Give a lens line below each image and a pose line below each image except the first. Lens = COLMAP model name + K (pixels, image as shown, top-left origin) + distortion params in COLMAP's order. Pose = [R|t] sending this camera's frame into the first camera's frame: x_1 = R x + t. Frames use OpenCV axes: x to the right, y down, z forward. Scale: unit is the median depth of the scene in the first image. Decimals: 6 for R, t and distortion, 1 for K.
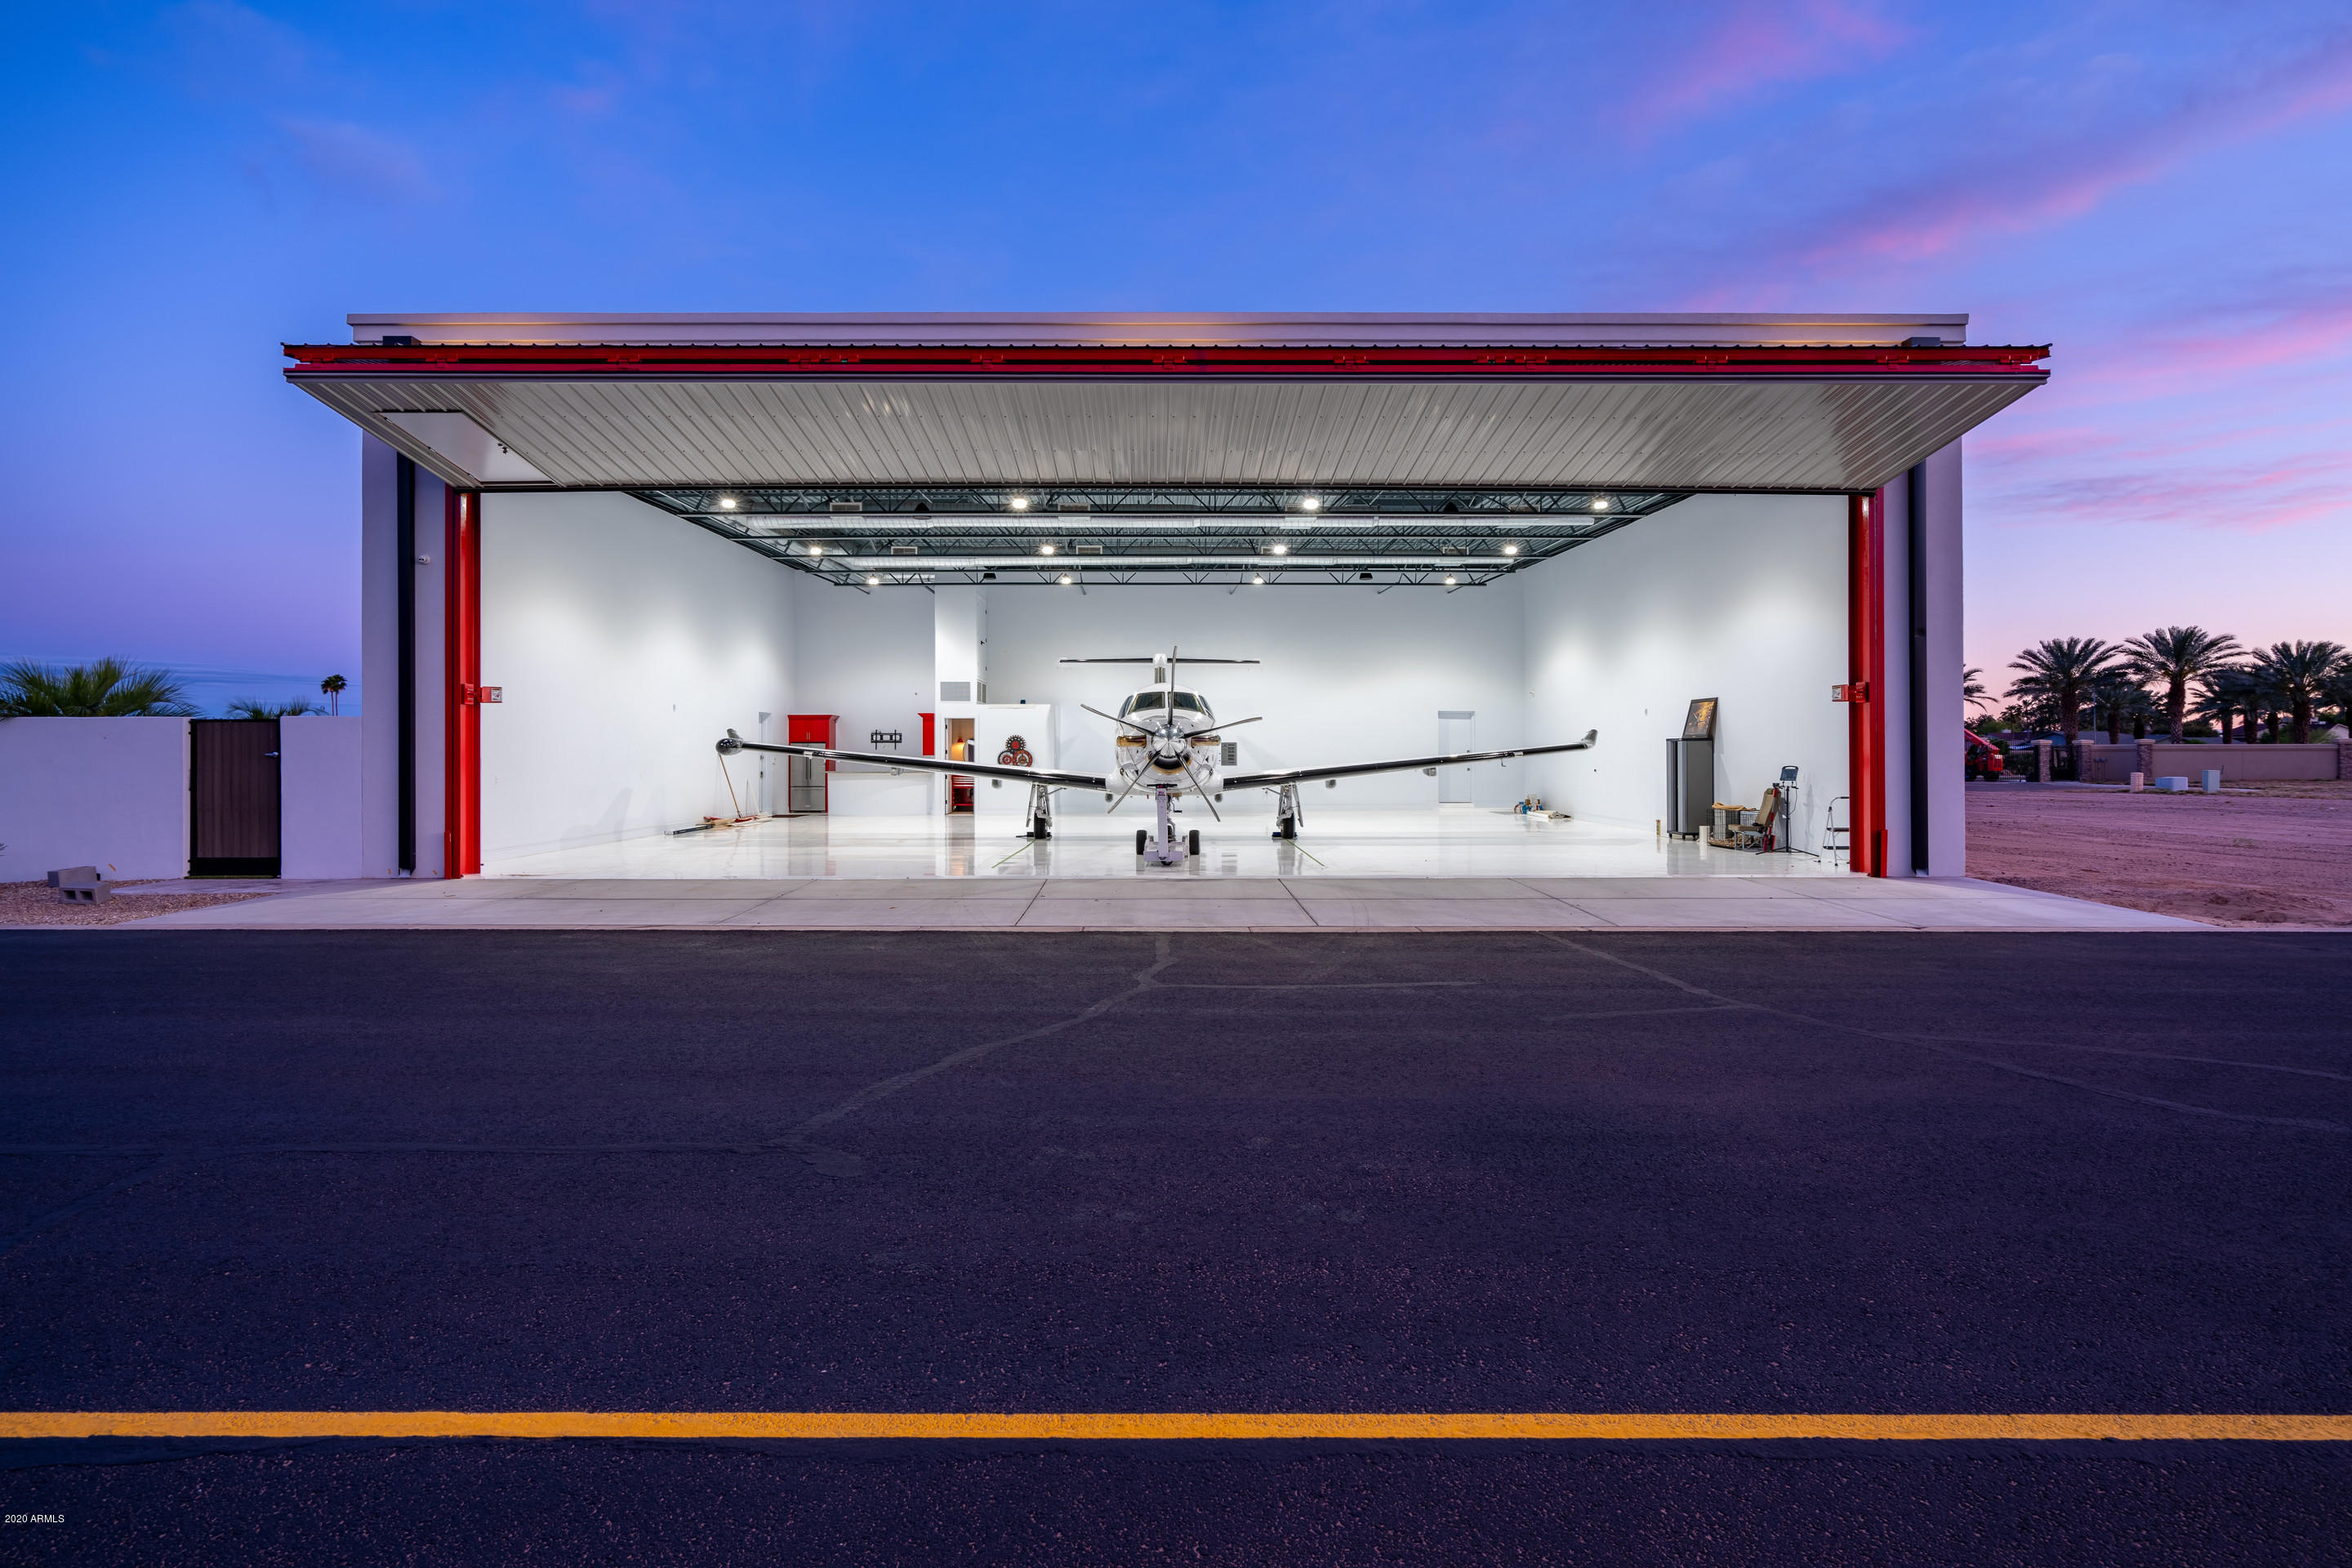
lens RADIAL K [[1215.6, 0, 1176.1], [0, 1215.6, 752.6], [0, 0, 1]] dist [0.000231, 0.000028]
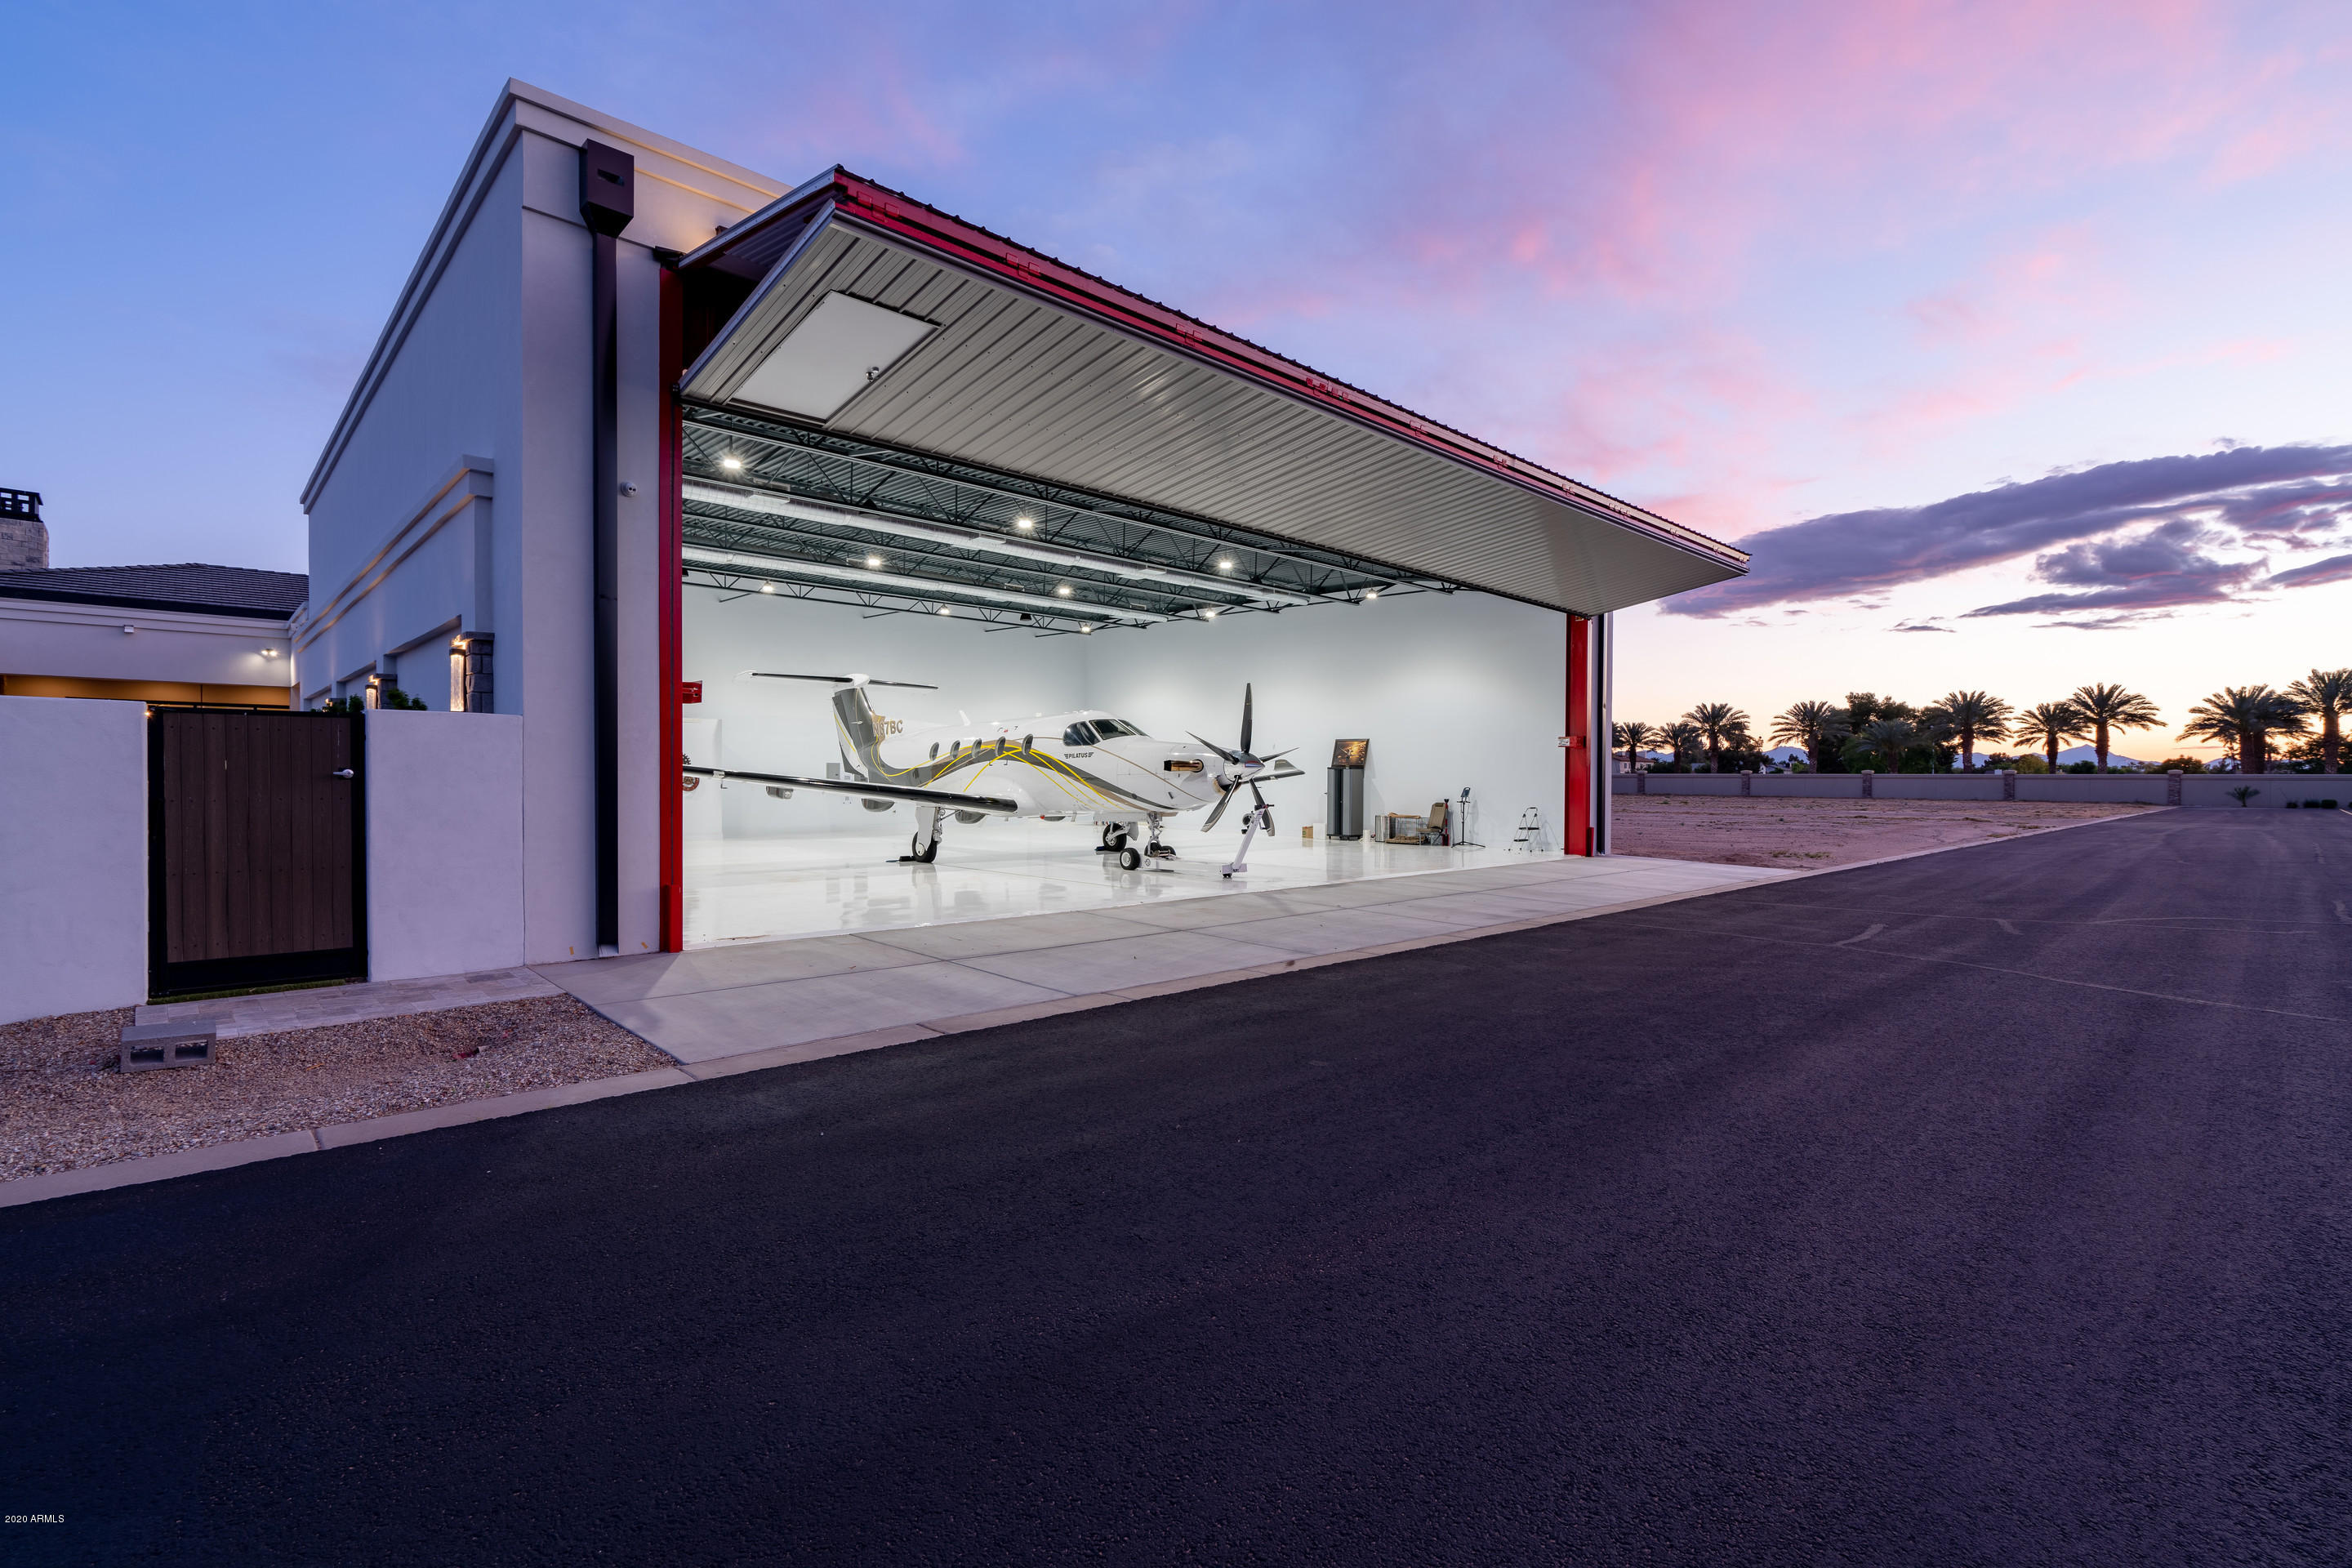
lens RADIAL K [[1082.7, 0, 1176.0], [0, 1082.7, 784.0], [0, 0, 1]] dist [0.000565, 0.000039]
pose [[0.734739, 0.000413, 0.678350, -0.775634], [-0.006246, 0.999962, 0.006156, 0.000866], [-0.678321, -0.008760, 0.734713, 0.327286]]
